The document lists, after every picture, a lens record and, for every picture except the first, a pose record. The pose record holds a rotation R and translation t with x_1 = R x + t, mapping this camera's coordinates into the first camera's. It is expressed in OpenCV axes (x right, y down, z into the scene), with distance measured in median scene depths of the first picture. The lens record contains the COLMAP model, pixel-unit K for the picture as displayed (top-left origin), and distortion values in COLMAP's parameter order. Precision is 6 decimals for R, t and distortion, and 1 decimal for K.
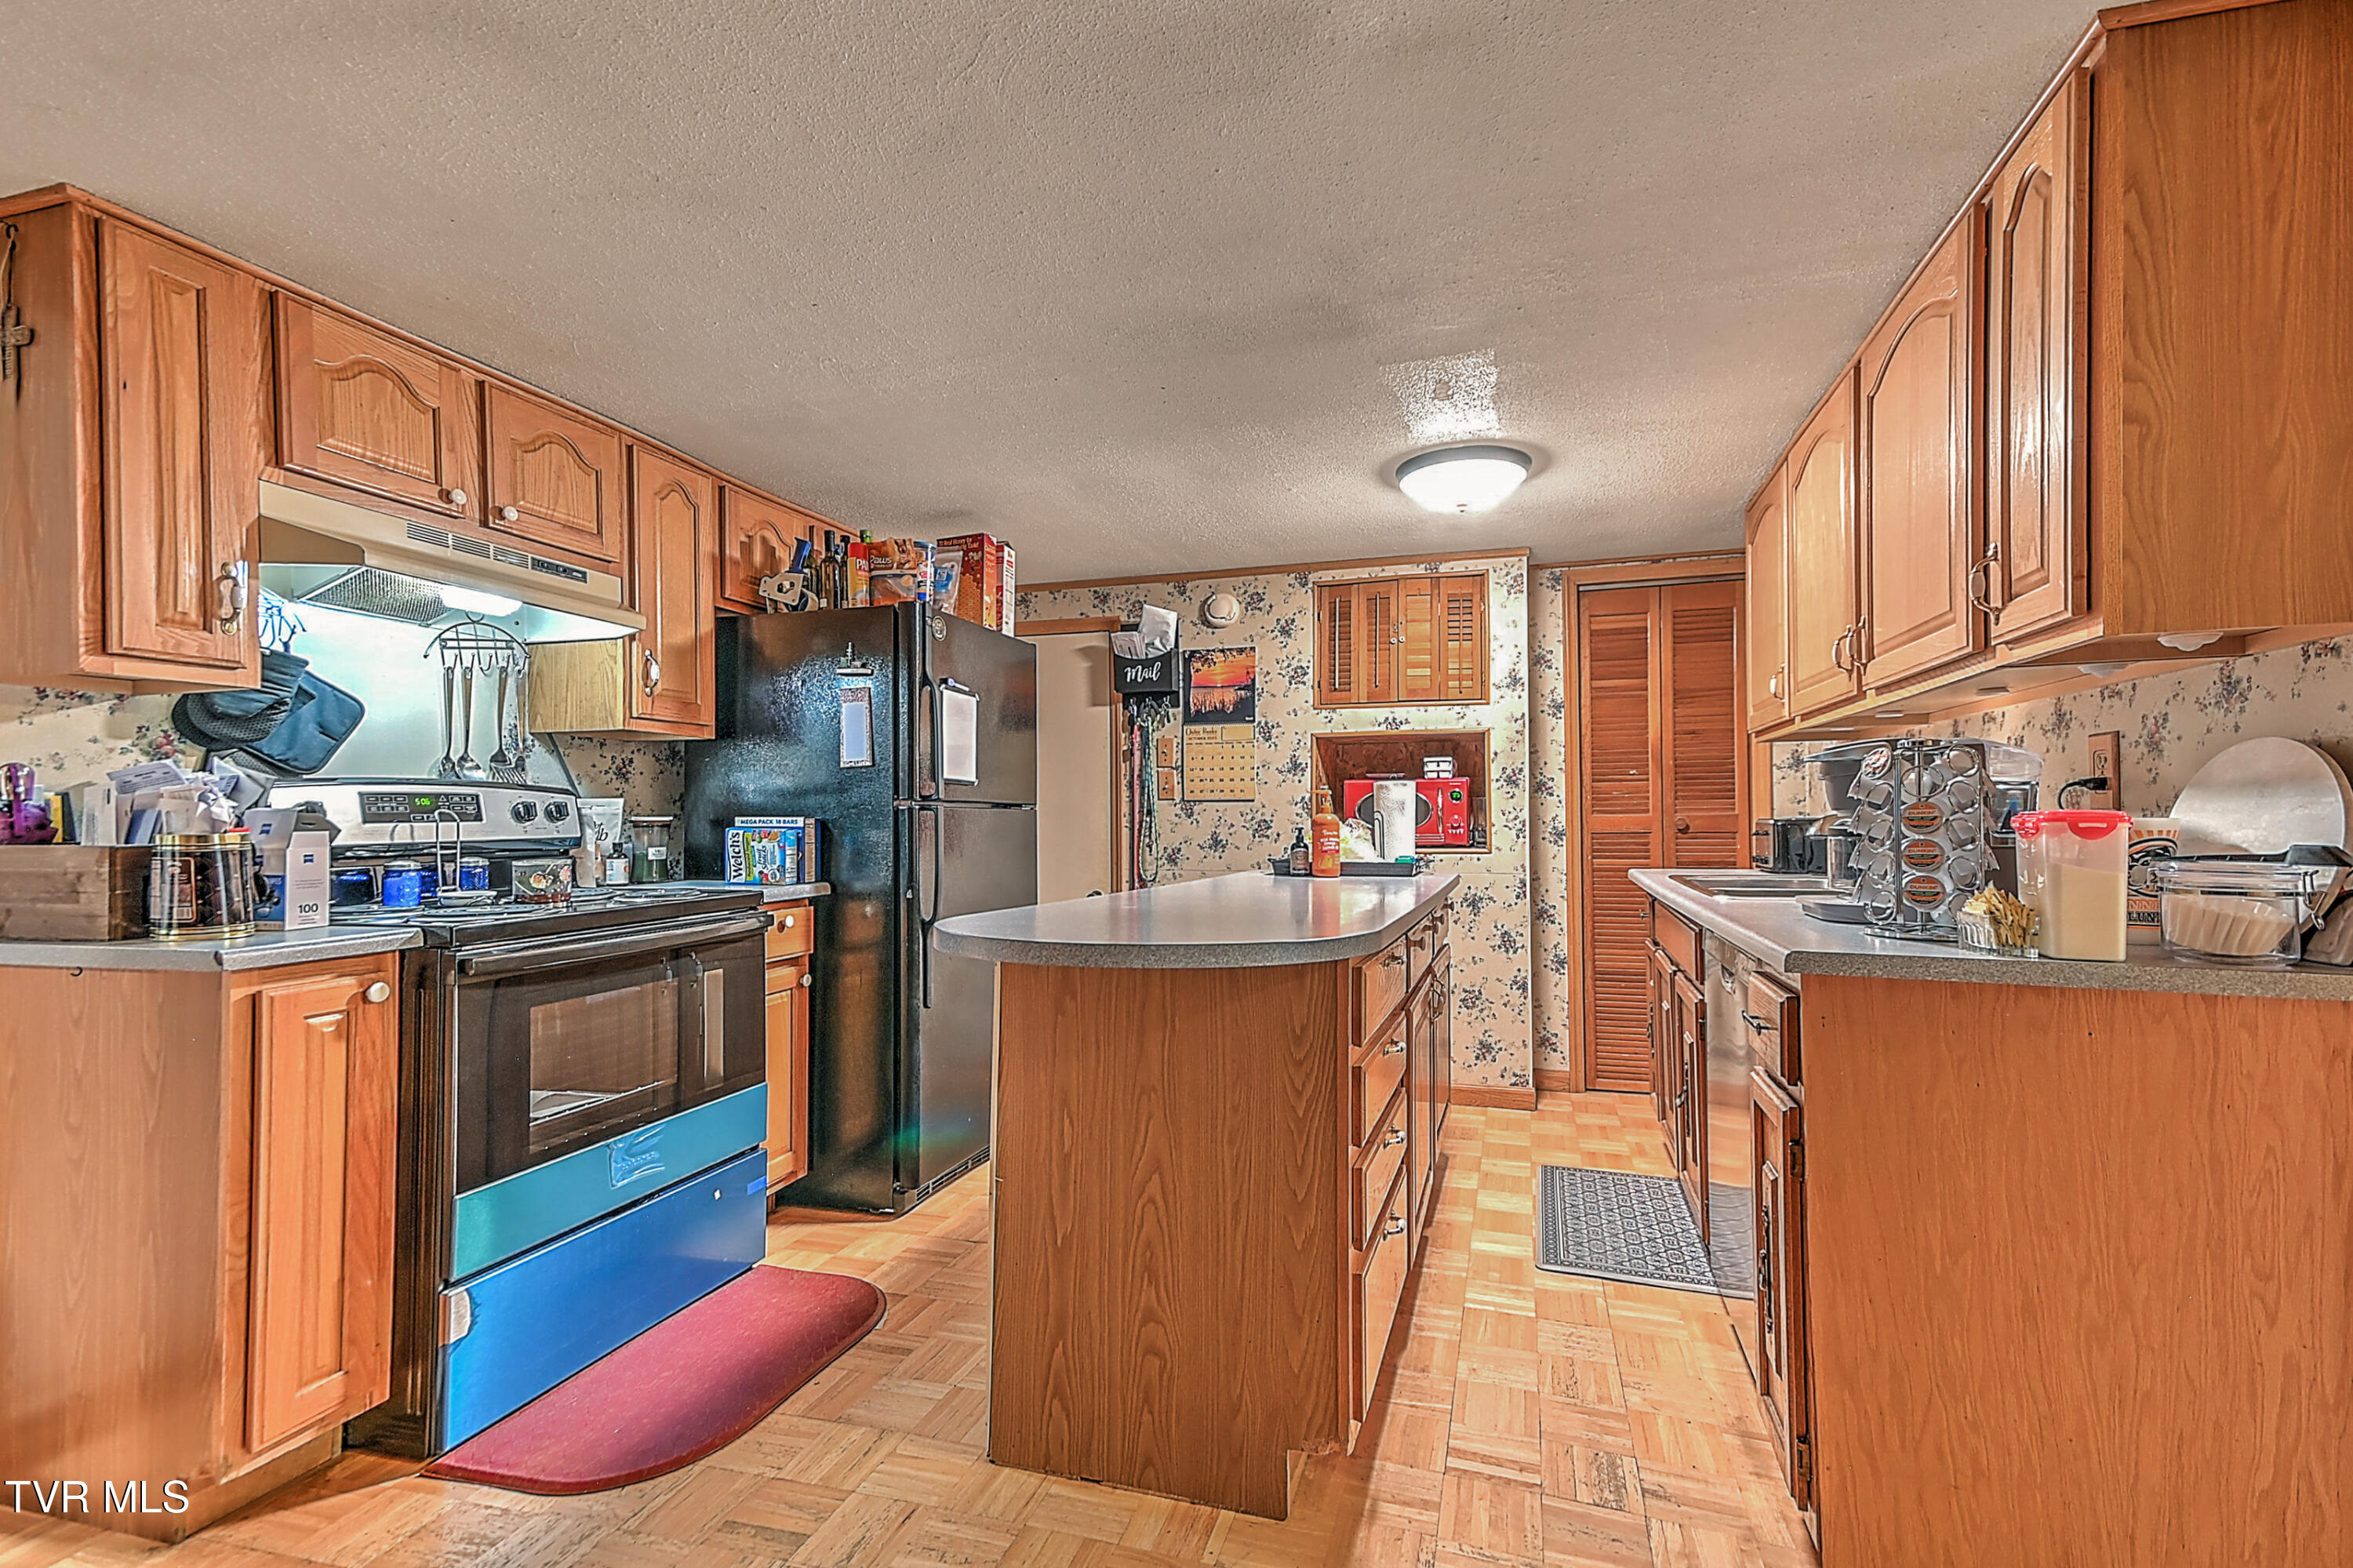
lens RADIAL K [[1029.1, 0, 1234.0], [0, 1029.1, 803.4], [0, 0, 1]] dist [0.049080, -0.000407]
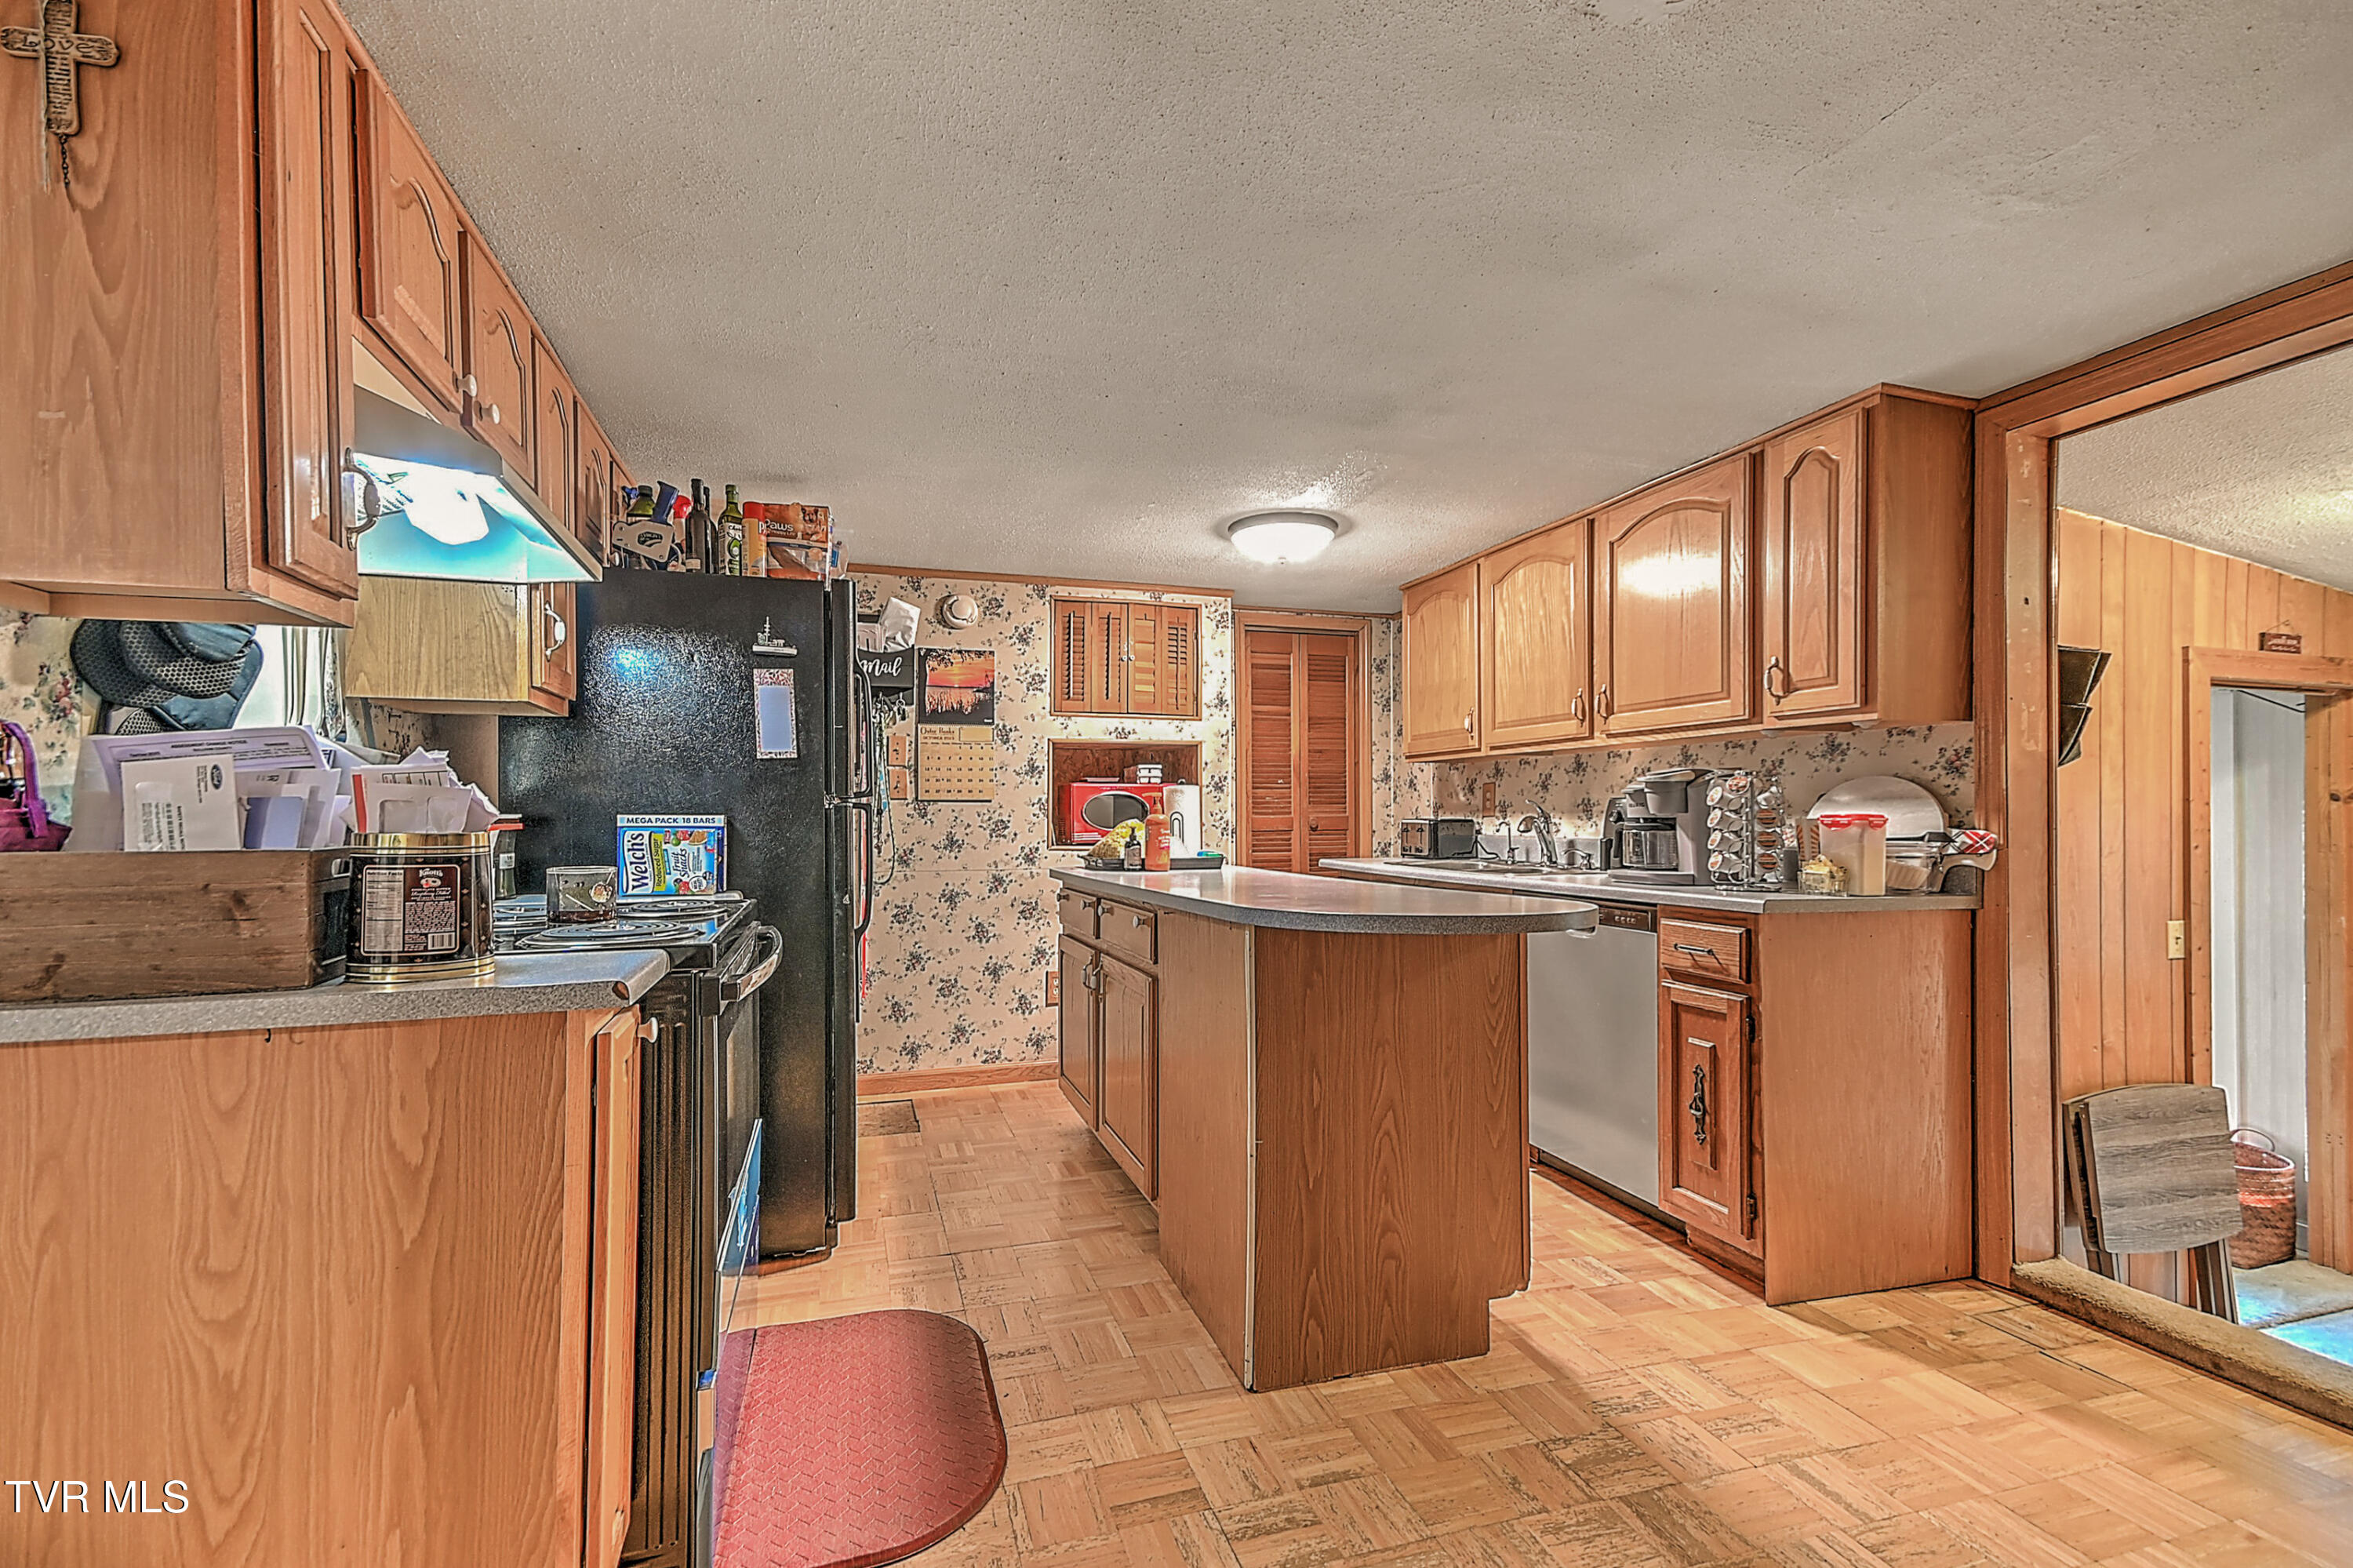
lens RADIAL K [[1017.7, 0, 1162.4], [0, 1017.7, 806.9], [0, 0, 1]] dist [0.030773, -0.000613]
pose [[0.835329, 0.008936, 0.549678, -0.751700], [-0.009462, 0.999953, -0.001877, 0.005991], [-0.549669, -0.003633, 0.835374, 0.118583]]
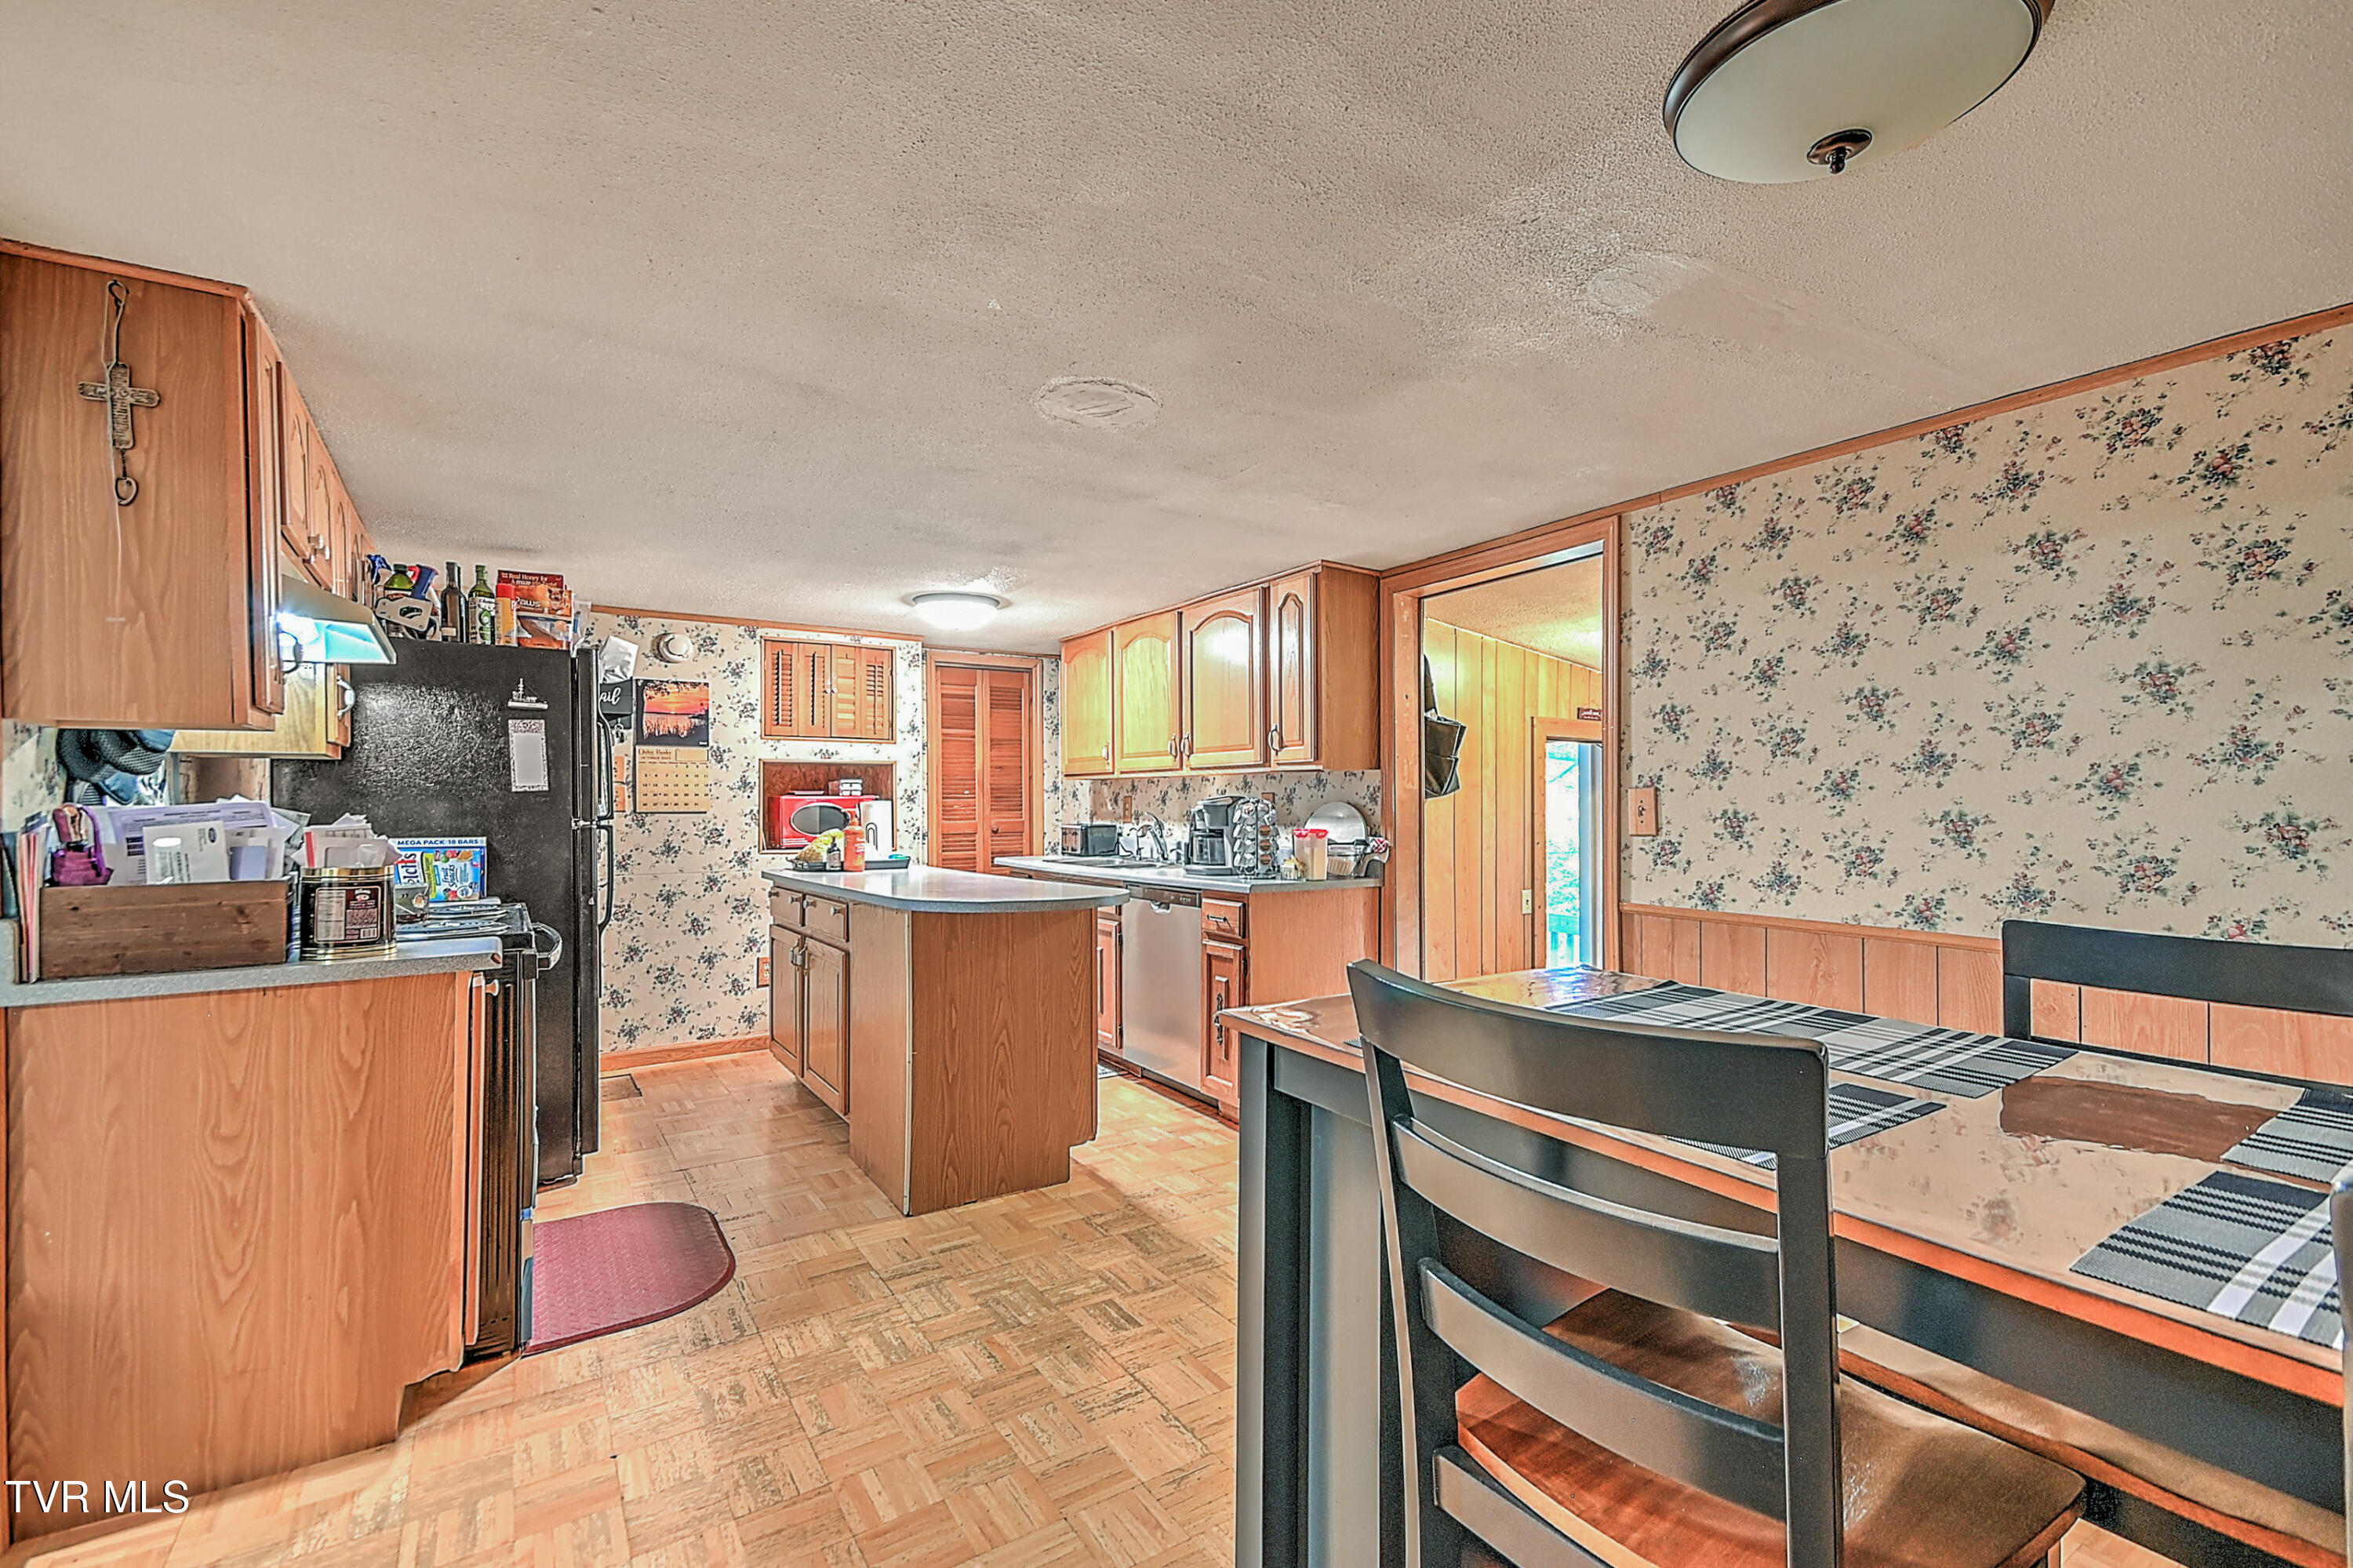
lens RADIAL K [[1017.7, 0, 1162.4], [0, 1017.7, 806.9], [0, 0, 1]] dist [0.030773, -0.000613]
pose [[0.658519, 0.001818, 0.752562, -0.991767], [-0.009748, 0.999934, 0.006115, -0.041481], [-0.752501, -0.011362, 0.658493, -0.320660]]
